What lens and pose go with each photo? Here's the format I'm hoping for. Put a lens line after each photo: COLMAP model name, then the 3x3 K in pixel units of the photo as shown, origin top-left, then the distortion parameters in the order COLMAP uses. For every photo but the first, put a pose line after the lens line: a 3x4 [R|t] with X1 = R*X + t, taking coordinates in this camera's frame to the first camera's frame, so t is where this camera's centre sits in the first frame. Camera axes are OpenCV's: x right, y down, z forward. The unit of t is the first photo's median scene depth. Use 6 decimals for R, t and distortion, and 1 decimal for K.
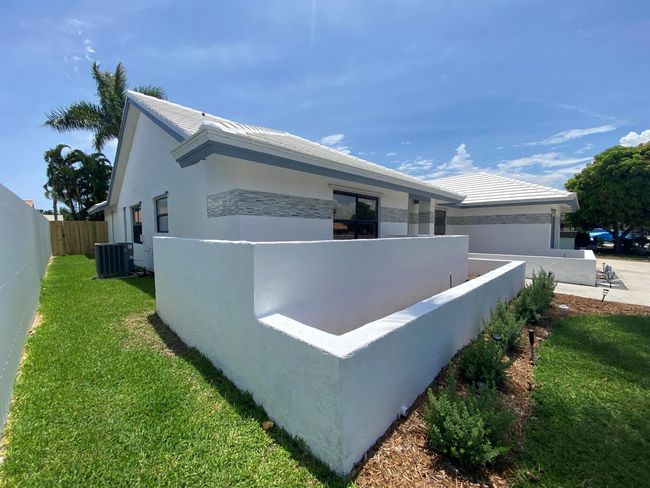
lens RADIAL K [[264.7, 0, 321.9], [0, 264.7, 247.4], [0, 0, 1]] dist [-0.012468, -0.005630]
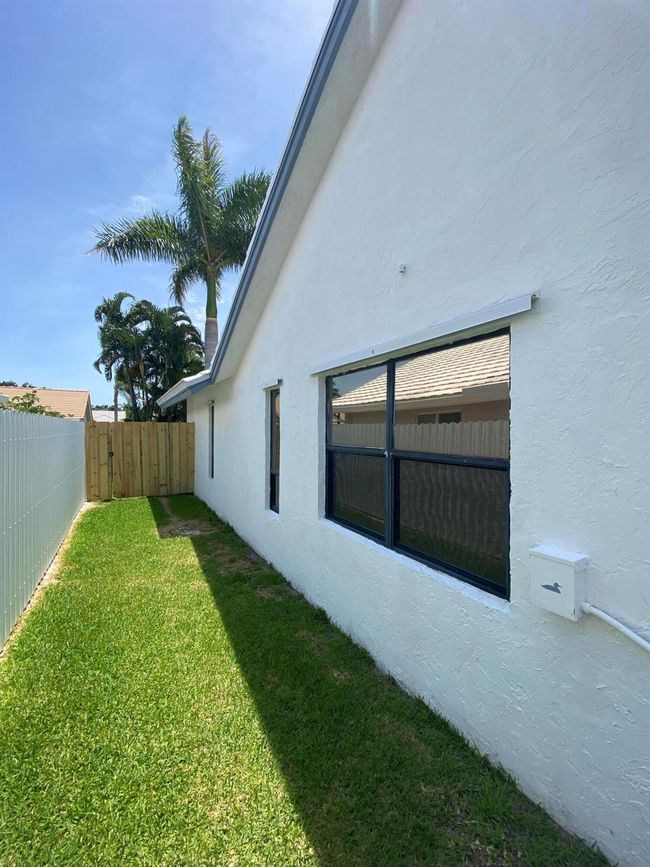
lens RADIAL K [[353.0, 0, 330.0], [0, 353.0, 432.9], [0, 0, 1]] dist [-0.012468, -0.005630]
pose [[0.966472, 0.005935, -0.256703, -0.333502], [-0.020205, 0.998391, -0.052988, -0.042617], [0.255976, 0.056399, 0.965037, 0.360932]]
